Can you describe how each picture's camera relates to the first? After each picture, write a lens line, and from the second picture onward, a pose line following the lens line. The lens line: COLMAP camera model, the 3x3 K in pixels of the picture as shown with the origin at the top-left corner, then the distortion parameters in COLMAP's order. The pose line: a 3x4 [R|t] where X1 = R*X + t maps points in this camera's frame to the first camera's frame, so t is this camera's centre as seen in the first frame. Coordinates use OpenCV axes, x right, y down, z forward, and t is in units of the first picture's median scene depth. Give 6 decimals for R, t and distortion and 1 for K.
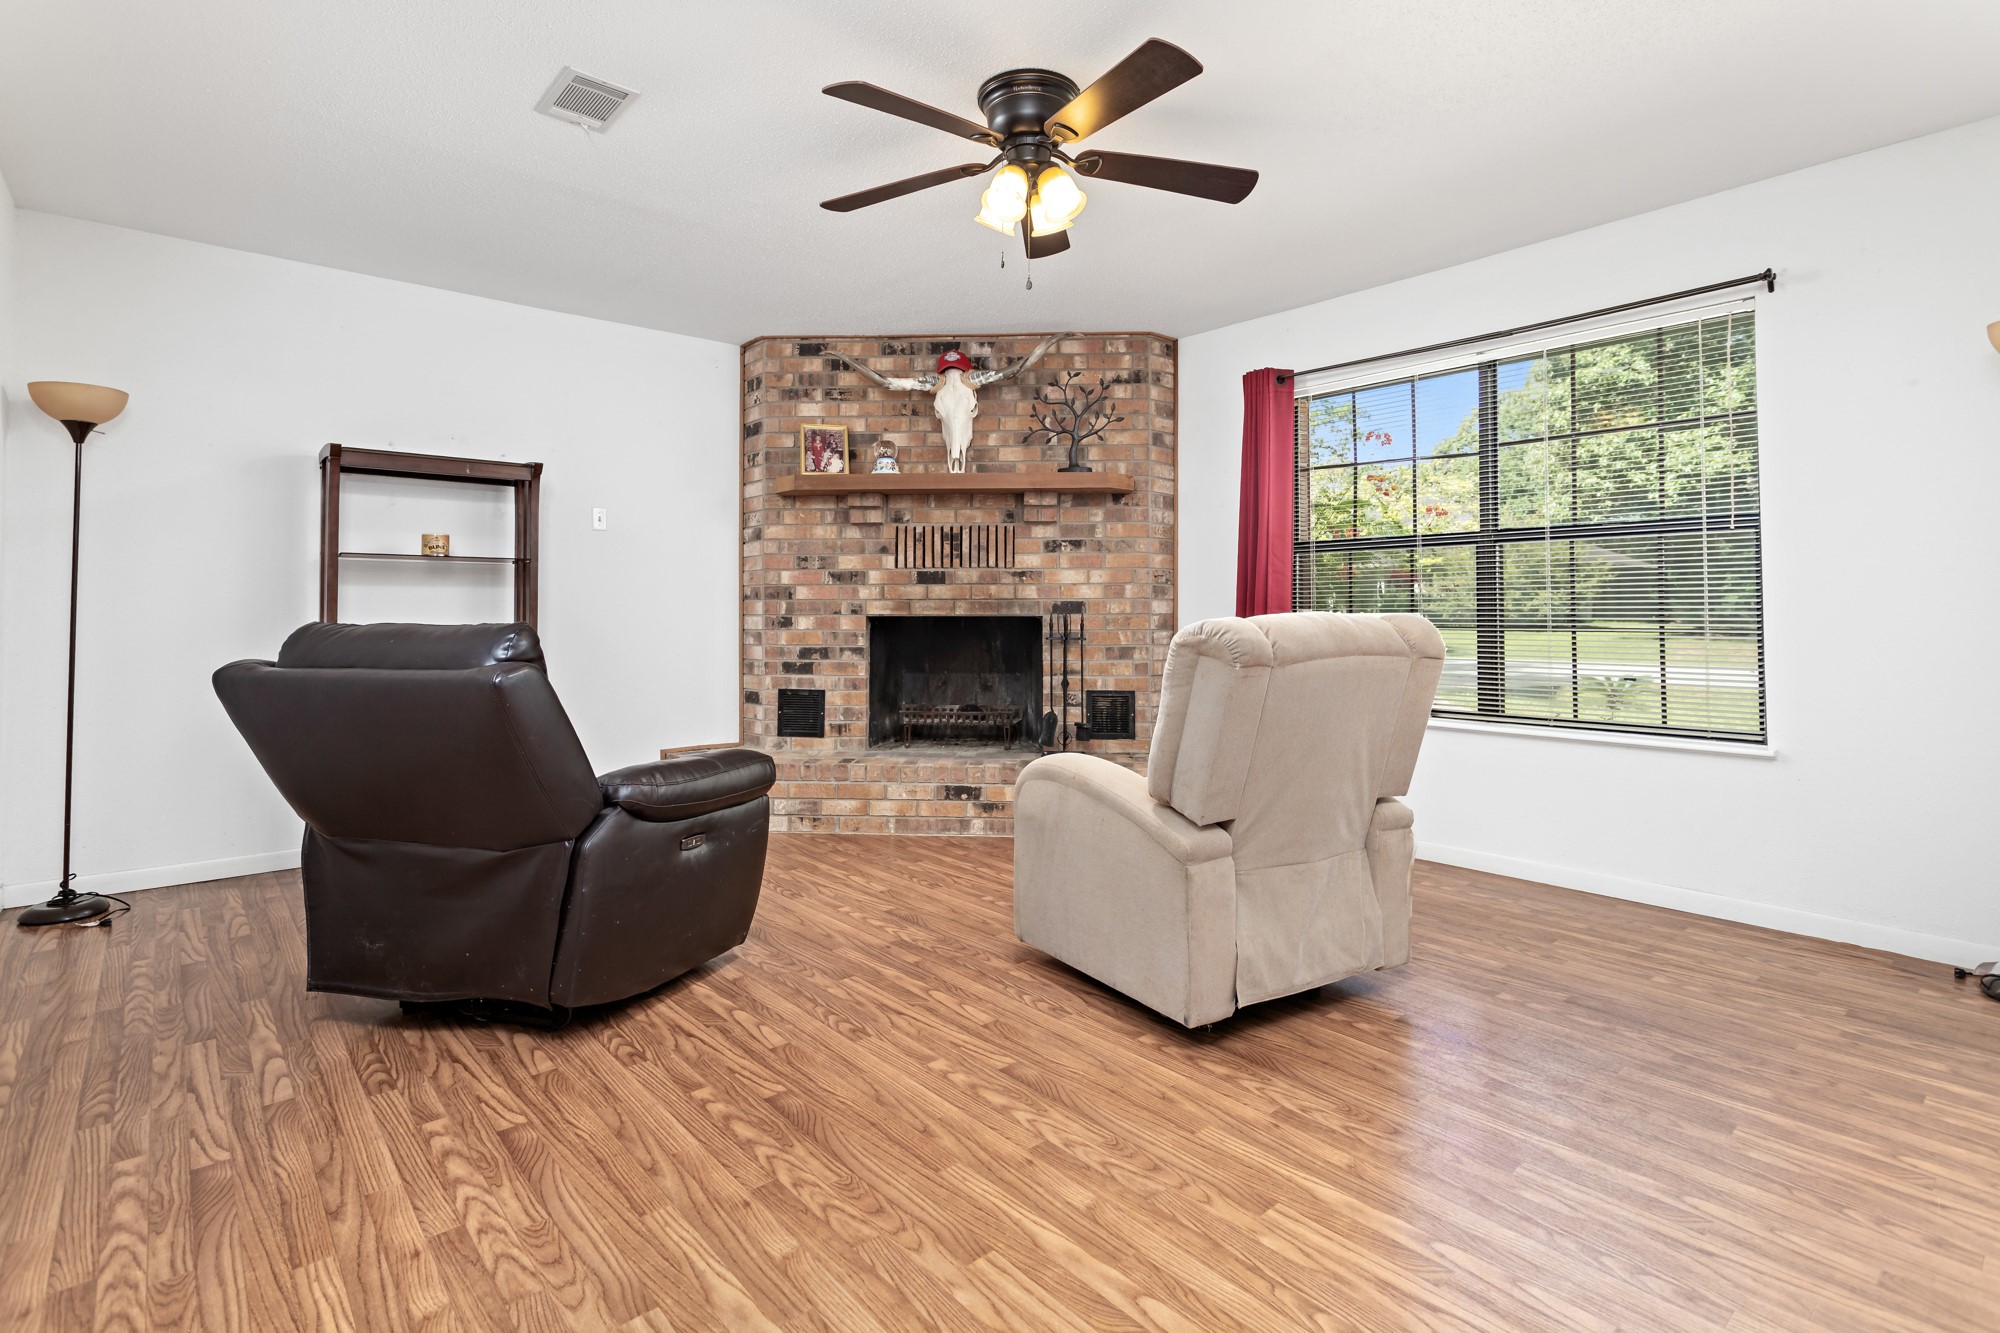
lens RADIAL K [[961.1, 0, 987.3], [0, 961.1, 578.3], [0, 0, 1]] dist [-0.000182, -0.000499]
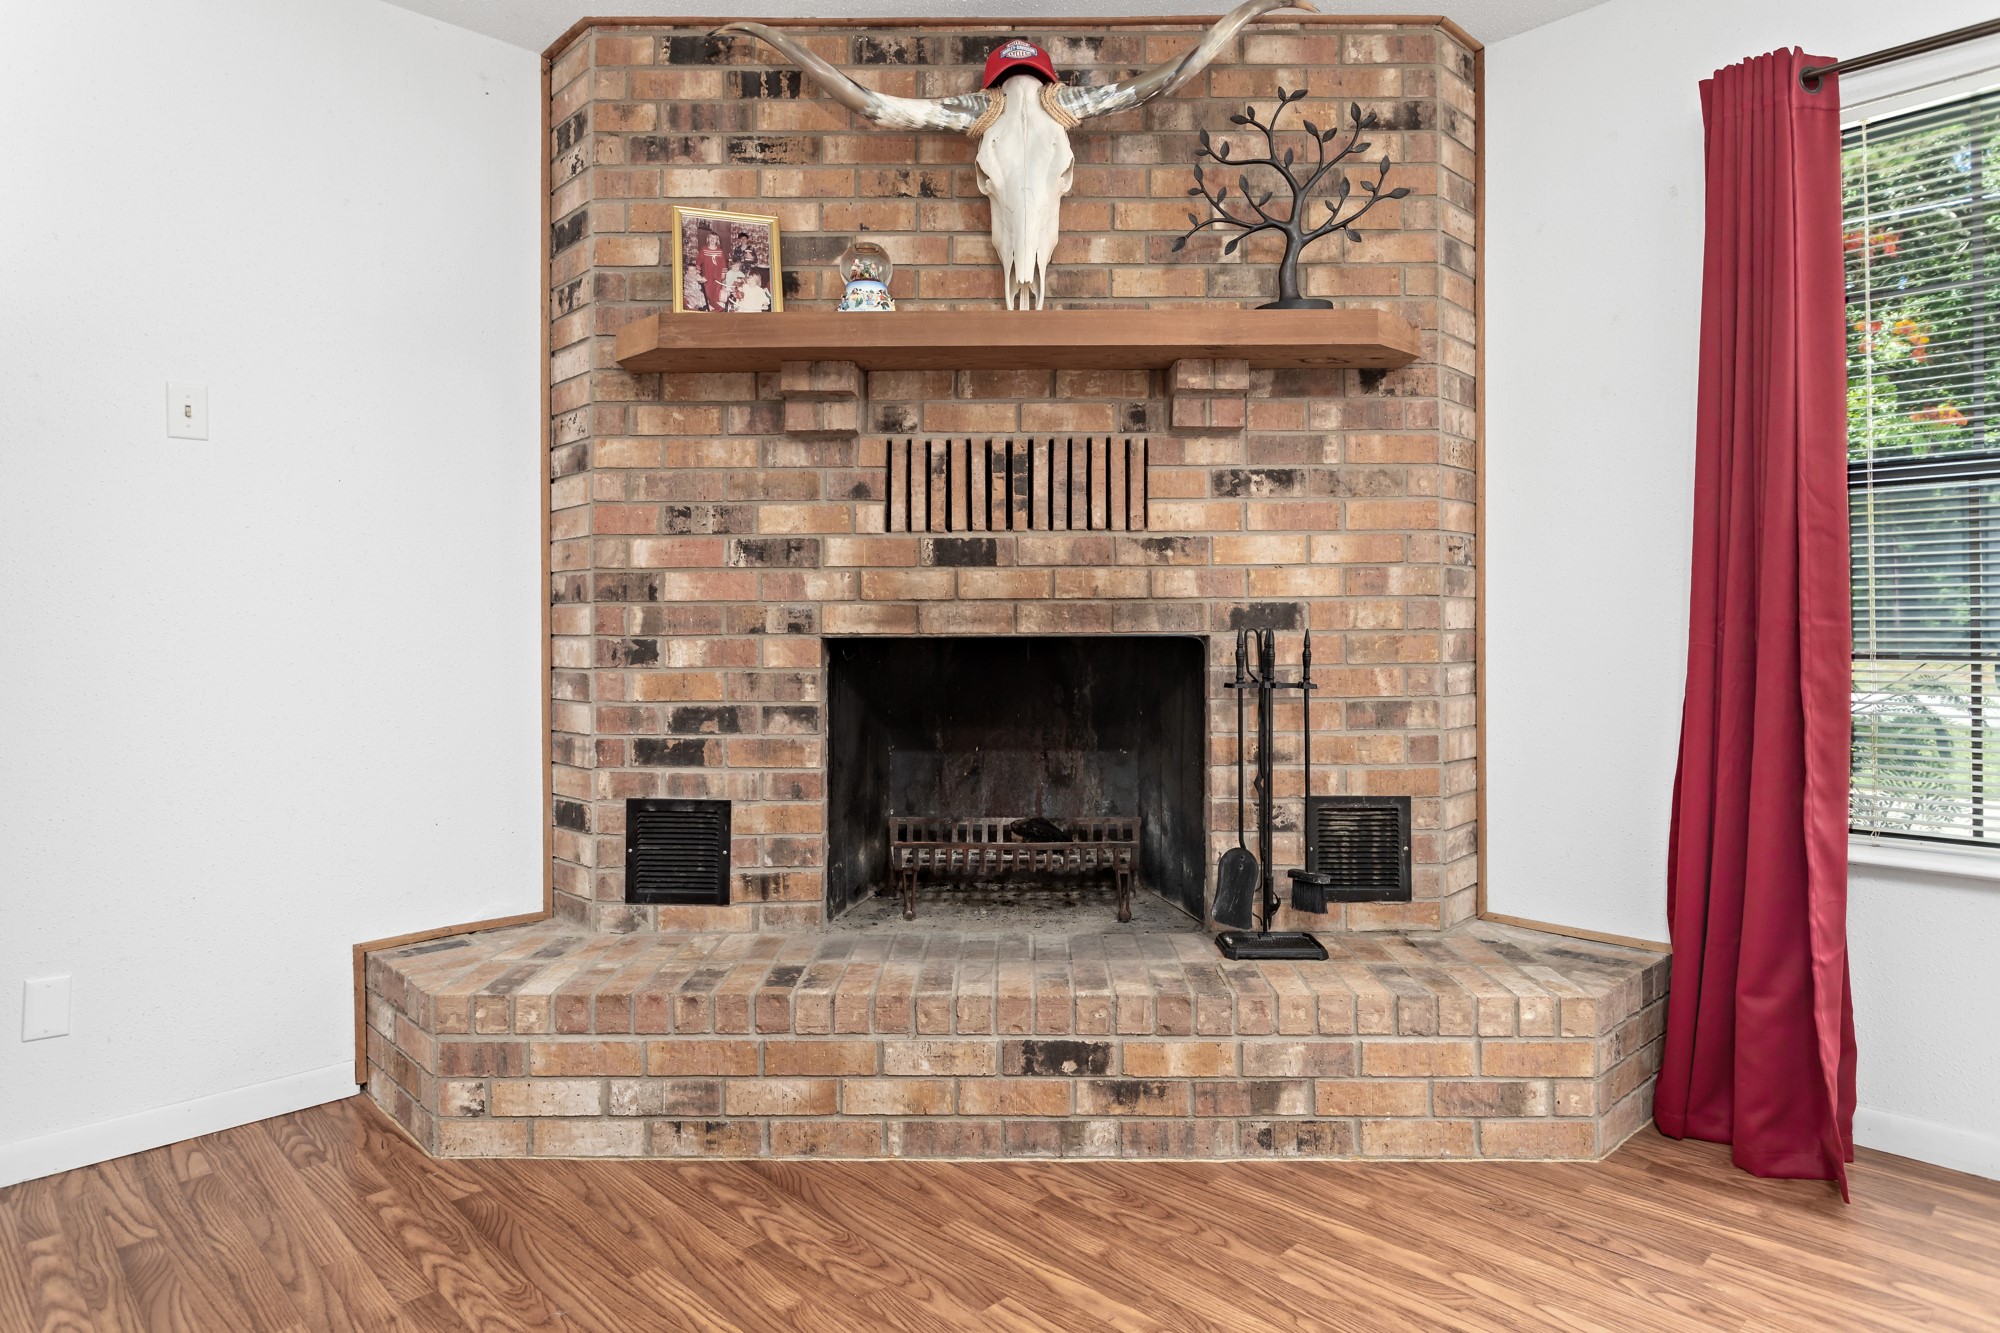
lens RADIAL K [[1198.6, 0, 995.6], [0, 1198.6, 604.6], [0, 0, 1]] dist [-0.001092, 0.000740]
pose [[0.998451, -0.002807, 0.055567, -0.075346], [0.002179, 0.999933, 0.011352, 0.017671], [-0.055596, -0.011213, 0.998390, 0.429351]]
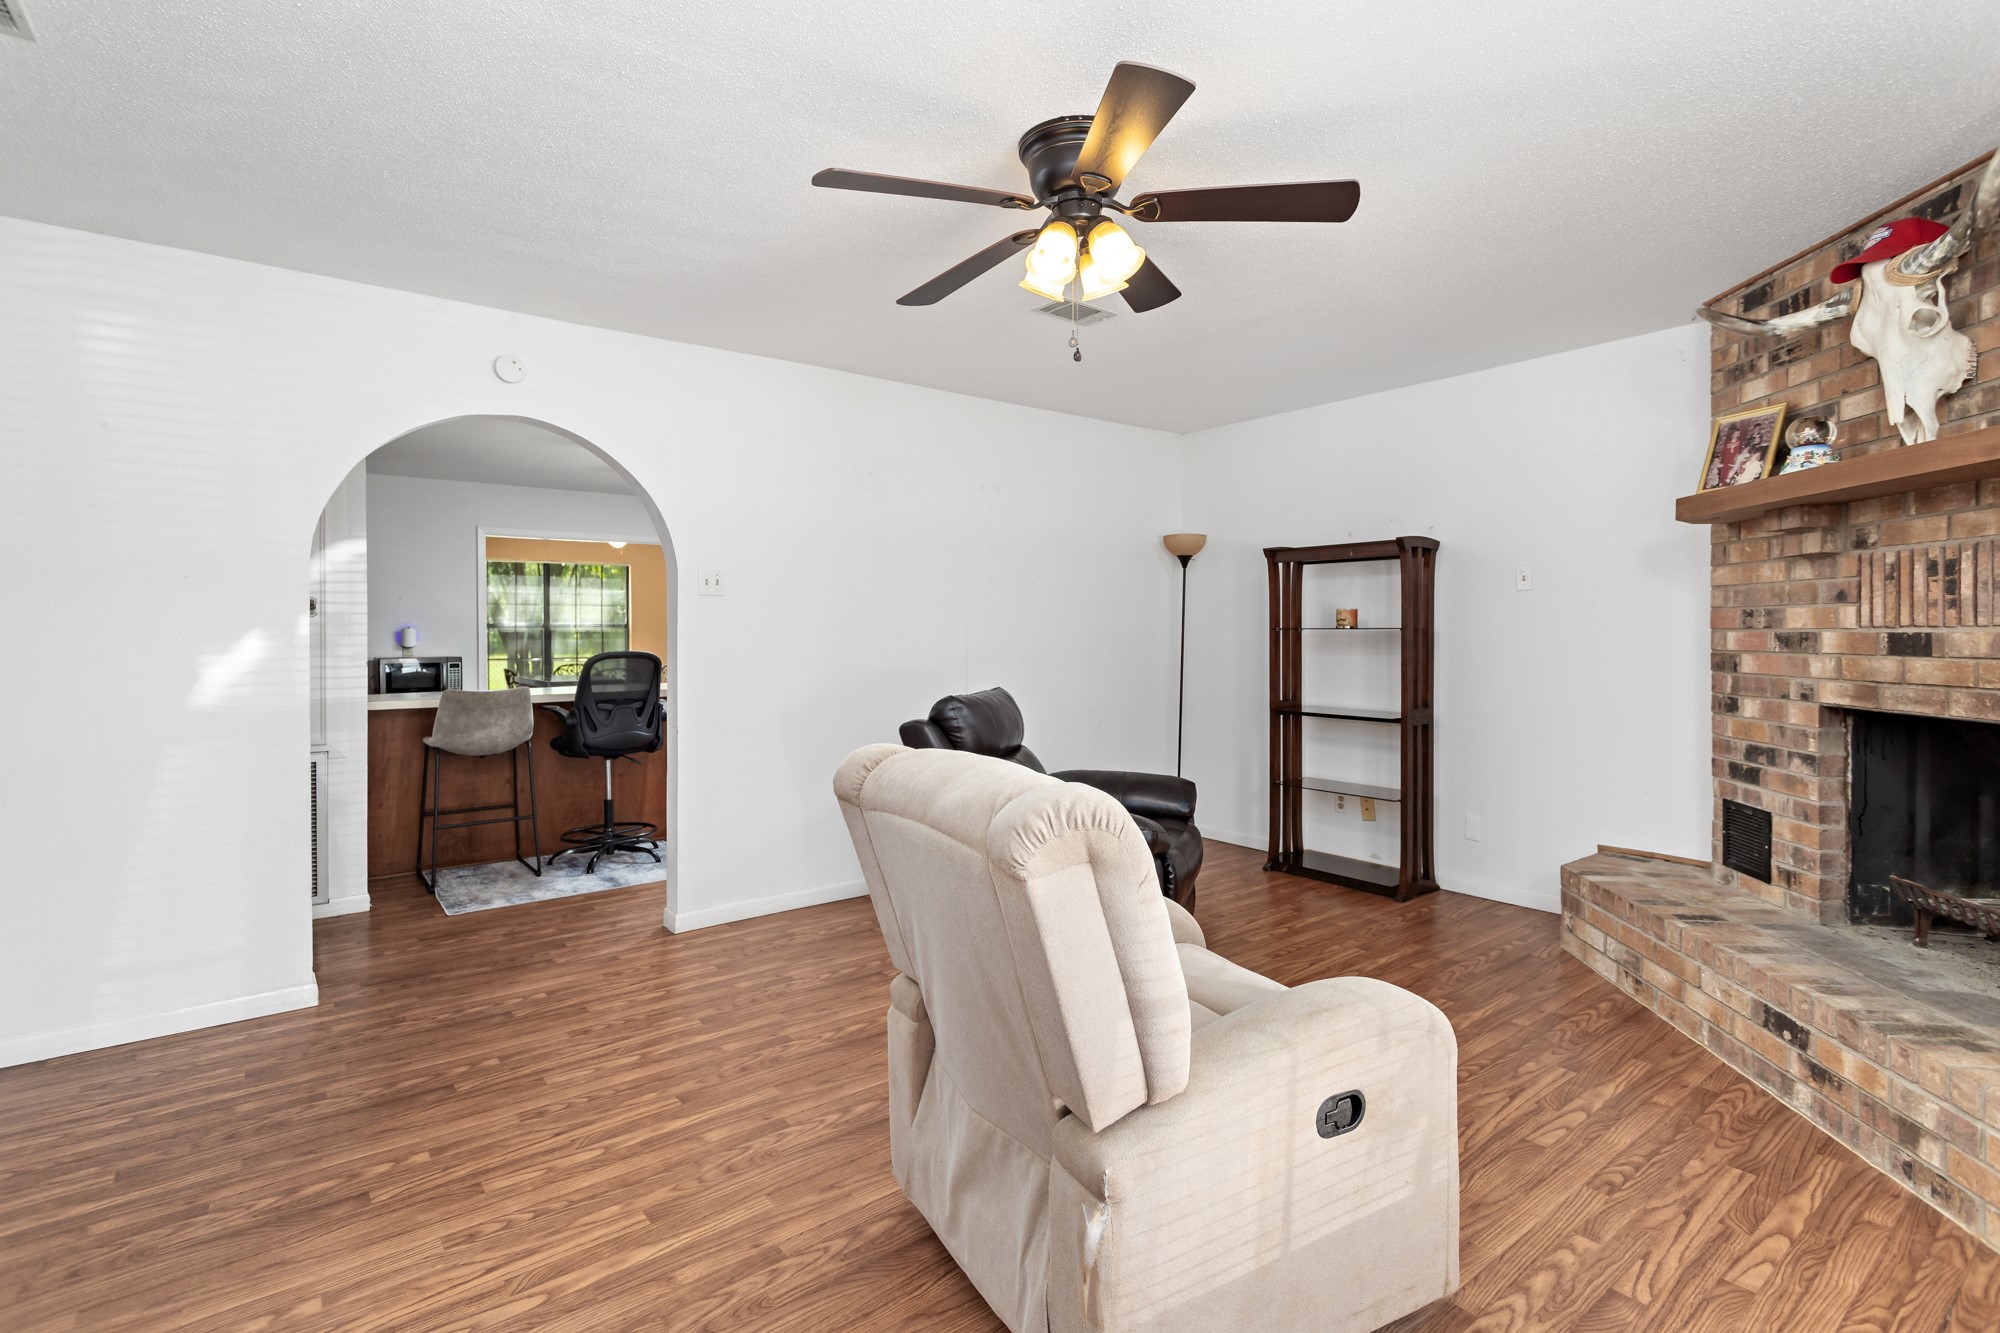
lens RADIAL K [[955.0, 0, 994.7], [0, 955.0, 631.3], [0, 0, 1]] dist [0.031839, 0.000171]
pose [[-0.048371, 0.001279, -0.998829, 0.522782], [0.028161, 0.999603, -0.000084, -0.022597], [0.998432, -0.028132, -0.048388, 0.505581]]
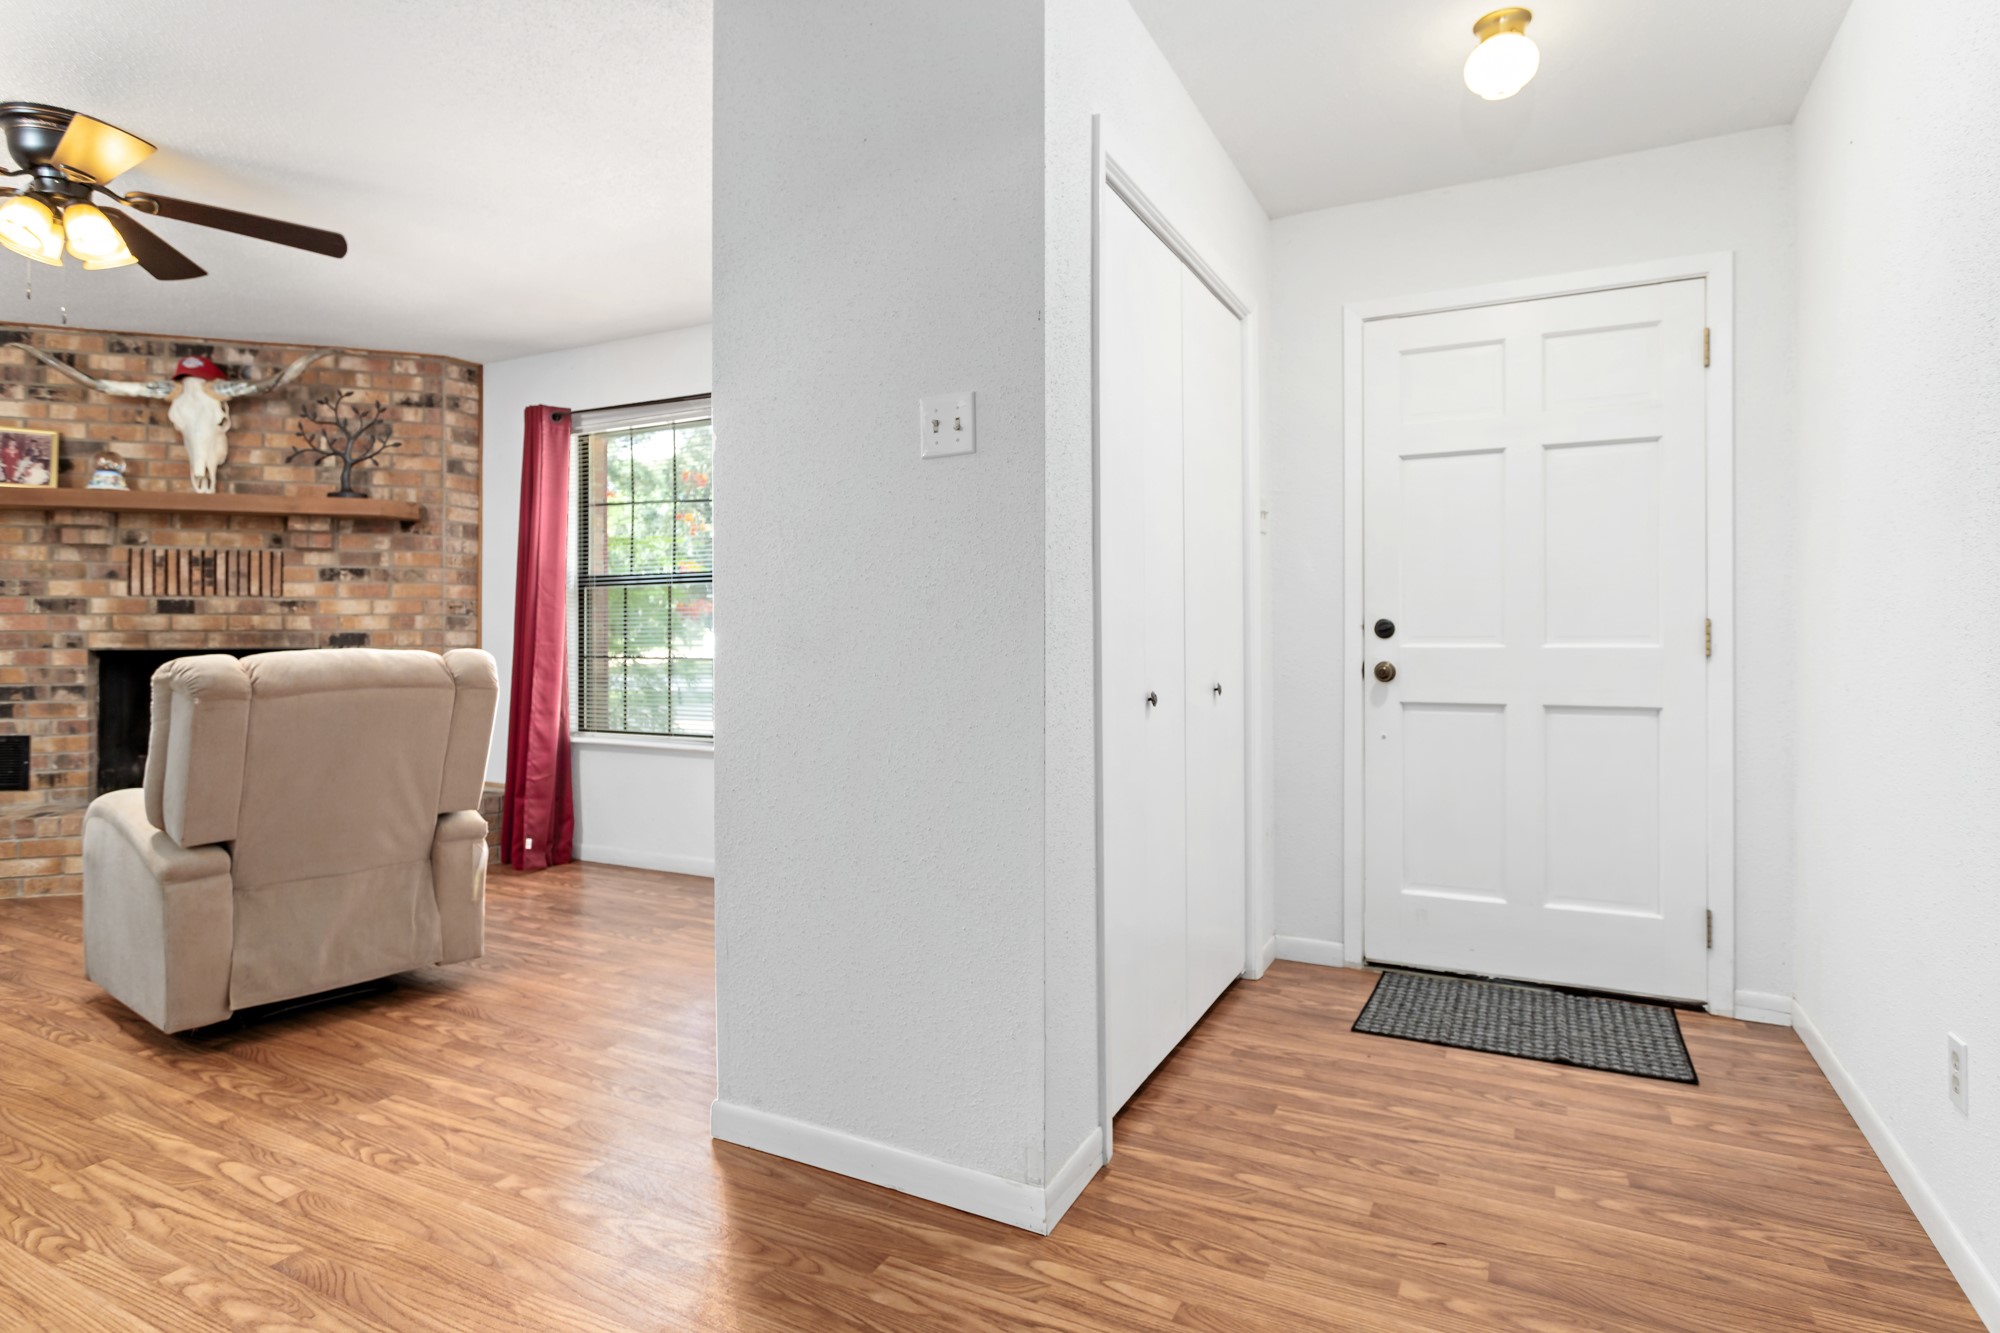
lens RADIAL K [[1047.4, 0, 992.7], [0, 1047.4, 640.6], [0, 0, 1]] dist [-0.002568, -0.000122]
pose [[0.932592, -0.002204, 0.360924, 0.300103], [-0.006718, 0.999702, 0.023464, 0.002919], [-0.360869, -0.024308, 0.932300, -0.188518]]
